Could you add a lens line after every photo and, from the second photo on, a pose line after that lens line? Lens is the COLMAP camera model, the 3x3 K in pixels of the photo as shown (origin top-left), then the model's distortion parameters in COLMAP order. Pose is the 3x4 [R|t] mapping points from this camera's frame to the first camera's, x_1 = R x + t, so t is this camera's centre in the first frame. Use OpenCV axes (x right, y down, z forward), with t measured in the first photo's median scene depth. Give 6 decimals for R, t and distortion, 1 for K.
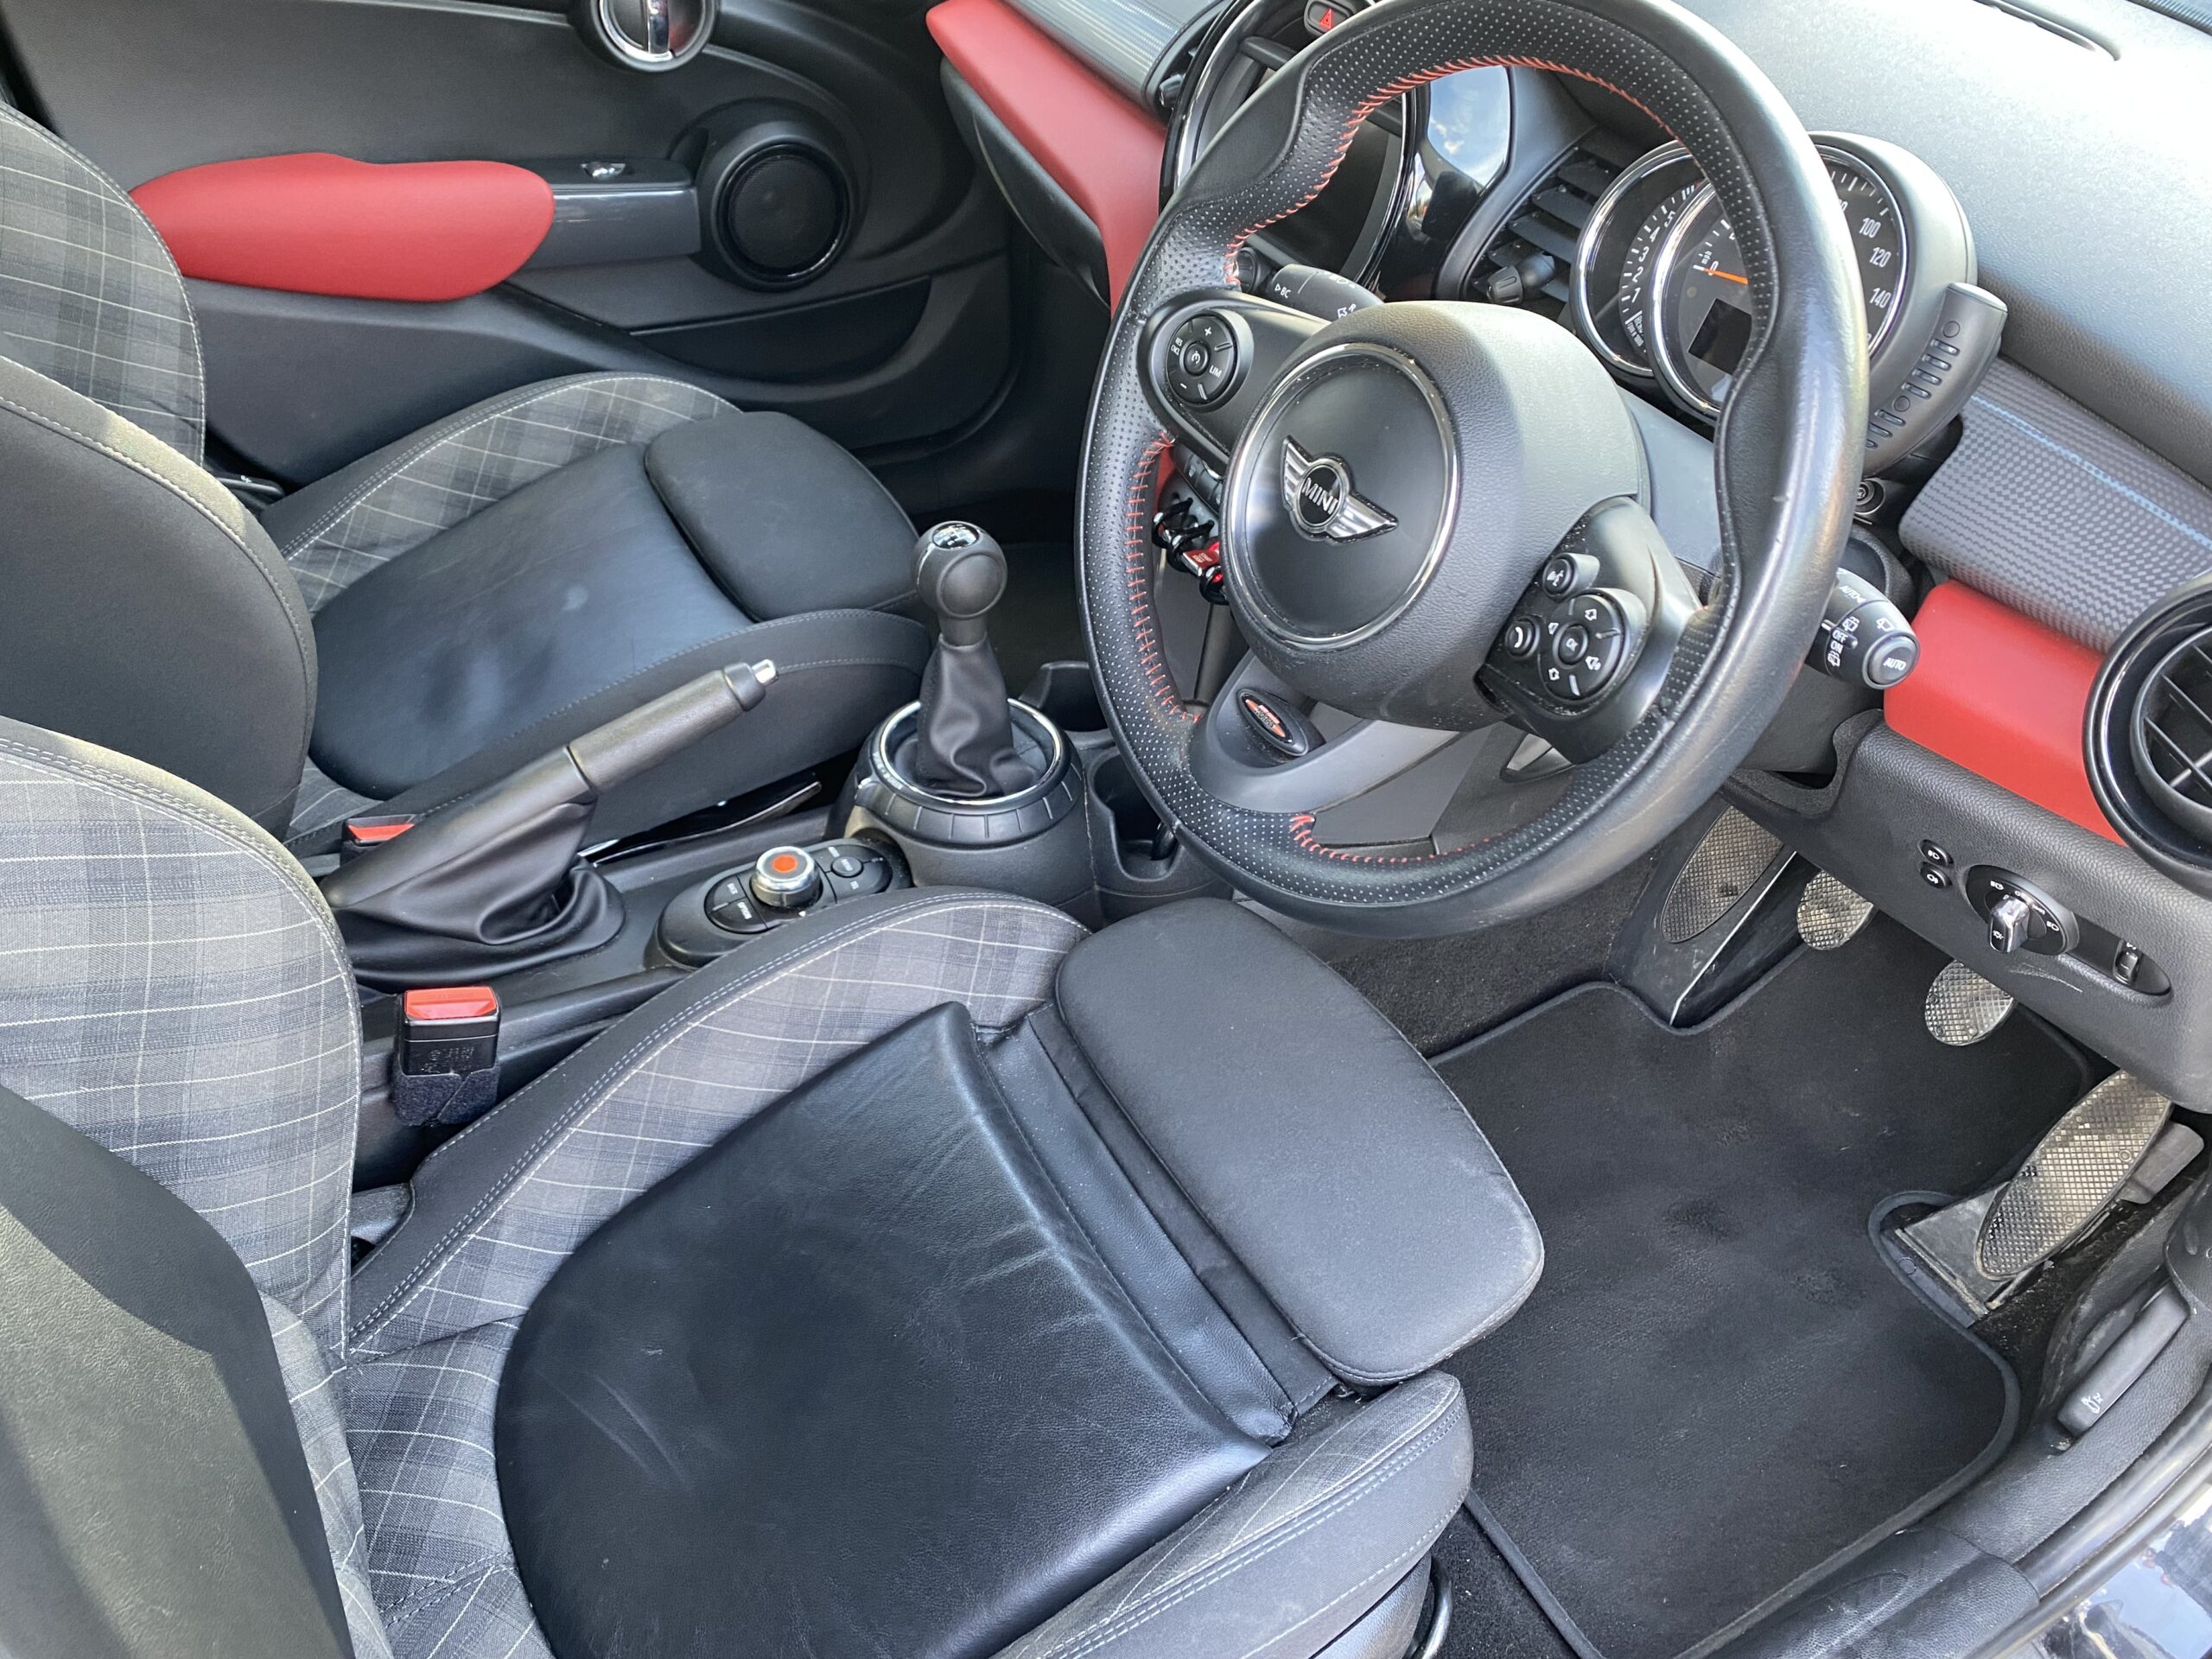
lens RADIAL K [[1878.1, 0, 1096.7], [0, 1878.1, 892.8], [0, 0, 1]] dist [0.027999, -0.048170]
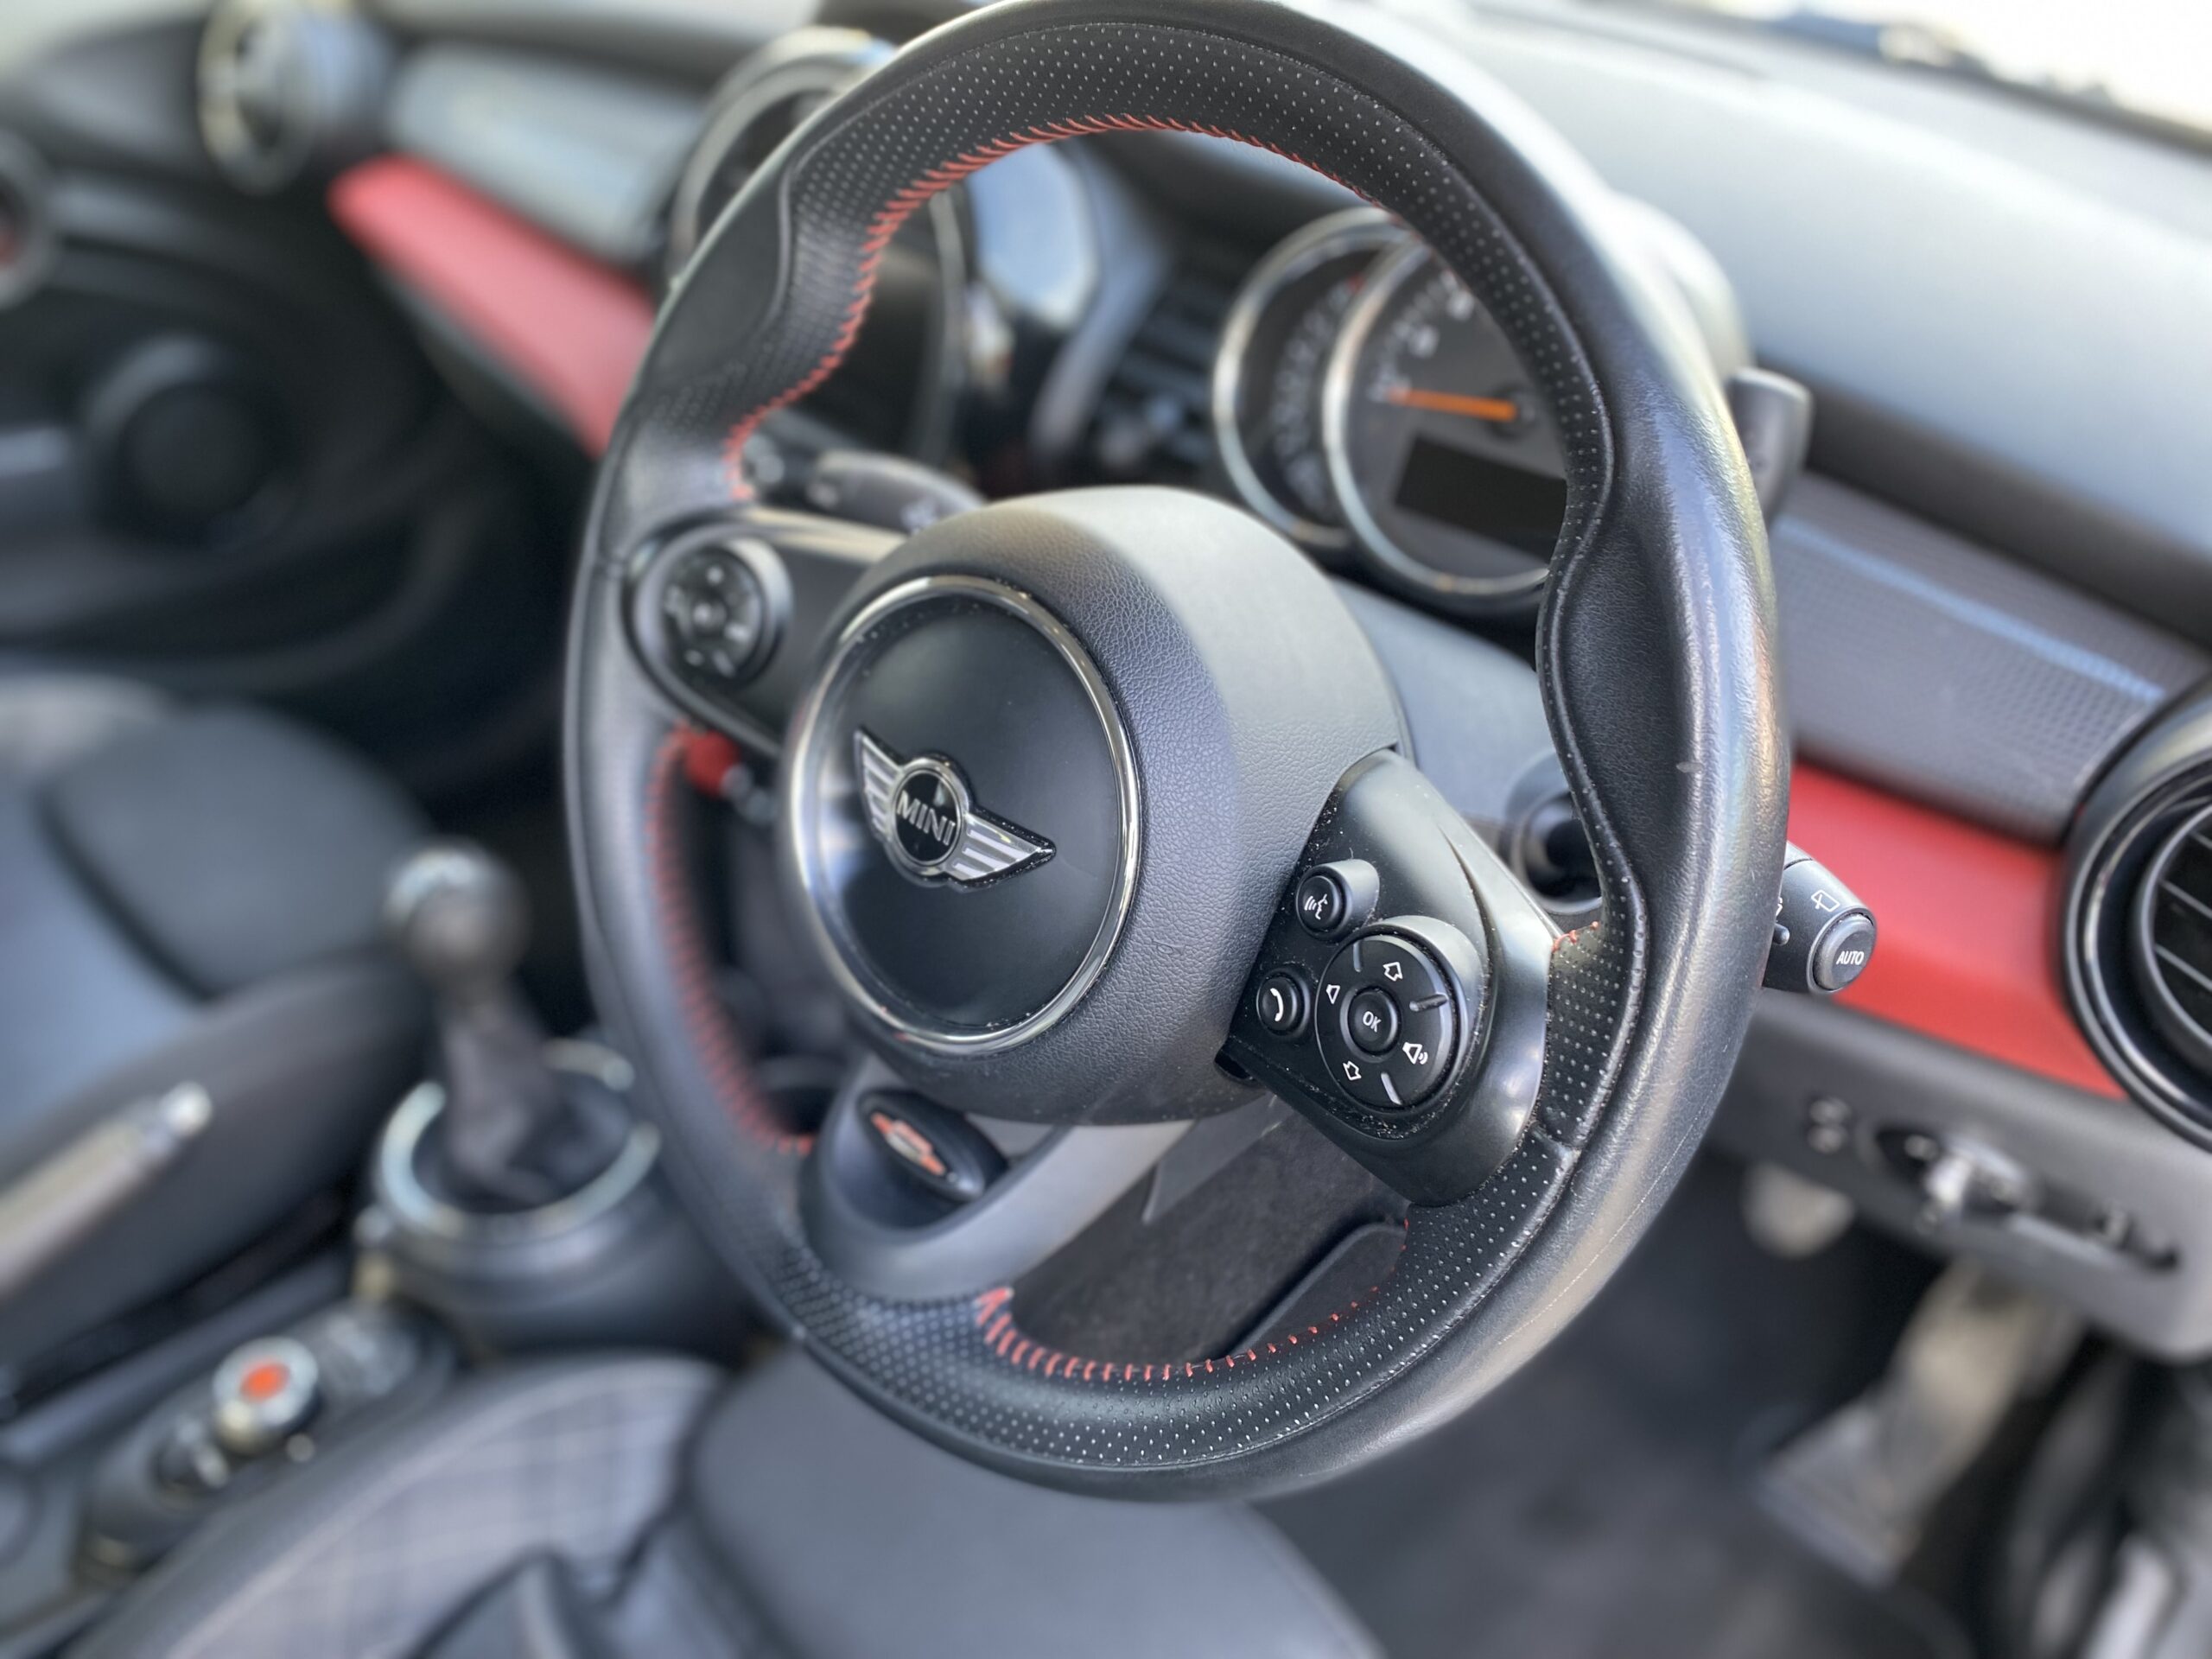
lens RADIAL K [[2248.6, 0, 1186.3], [0, 2248.6, 1016.8], [0, 0, 1]] dist [0.199581, -0.646732]
pose [[0.964366, -0.174483, 0.198880, 0.037841], [0.188095, 0.980795, -0.051589, -0.084636], [-0.186059, 0.087159, 0.978665, 0.229700]]
